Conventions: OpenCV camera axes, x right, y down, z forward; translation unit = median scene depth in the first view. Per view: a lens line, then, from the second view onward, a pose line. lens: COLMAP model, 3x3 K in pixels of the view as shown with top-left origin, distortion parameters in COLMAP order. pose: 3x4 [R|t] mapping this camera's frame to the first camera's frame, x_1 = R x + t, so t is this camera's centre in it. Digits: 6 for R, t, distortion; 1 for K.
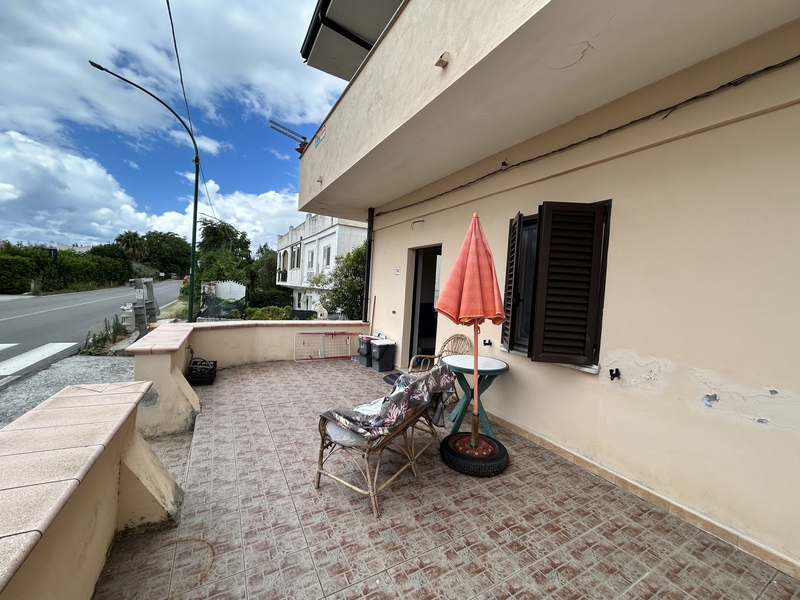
lens RADIAL K [[327.0, 0, 400.0], [0, 327.0, 300.0], [0, 0, 1]] dist [-0.000562, 0.000128]
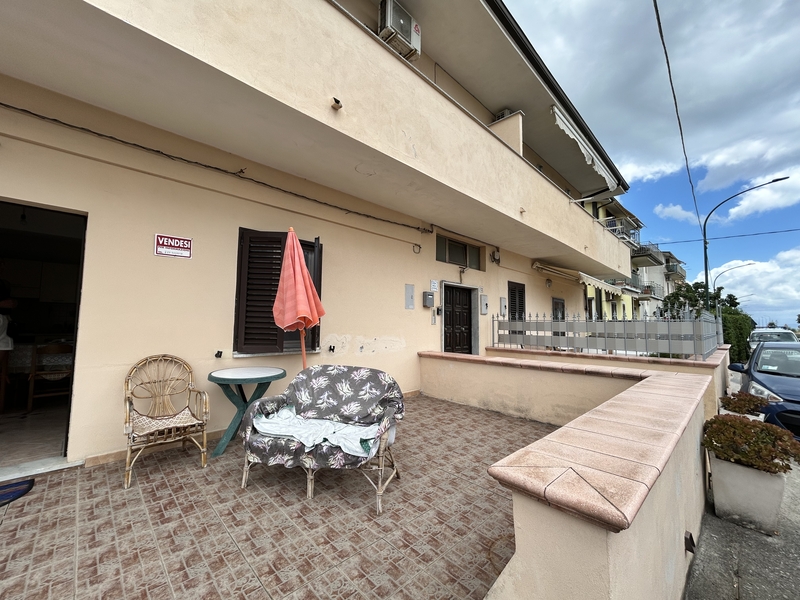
lens RADIAL K [[322.4, 0, 398.2], [0, 322.4, 298.1], [0, 0, 1]] dist [-0.000528, 0.000408]
pose [[-0.269431, 0.003908, 0.963012, -1.189101], [-0.010918, 0.999915, -0.007112, -0.032688], [-0.962958, -0.012431, -0.269365, 1.247514]]
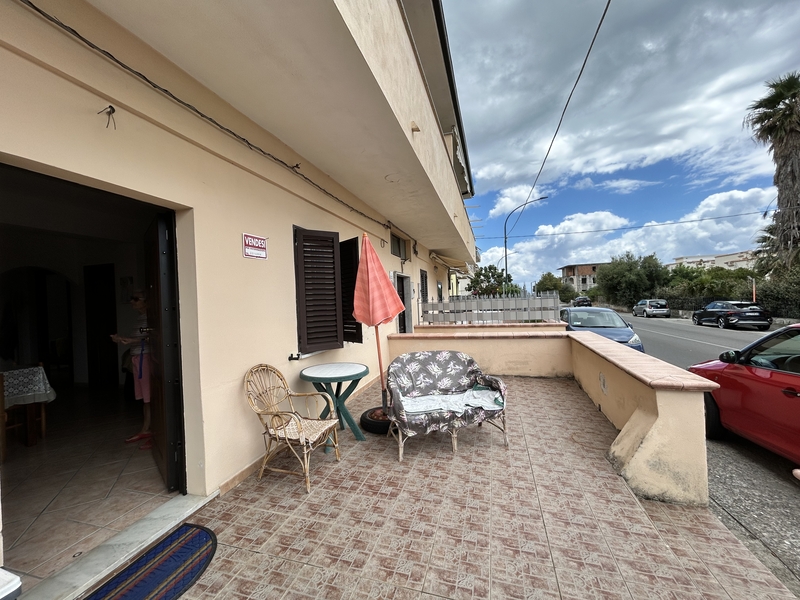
lens RADIAL K [[322.4, 0, 398.2], [0, 322.4, 298.1], [0, 0, 1]] dist [-0.000528, 0.000408]
pose [[-0.705372, -0.032721, 0.708082, -0.894746], [0.009194, 0.998428, 0.055297, -0.117973], [-0.708778, 0.045515, -0.703962, 2.314365]]
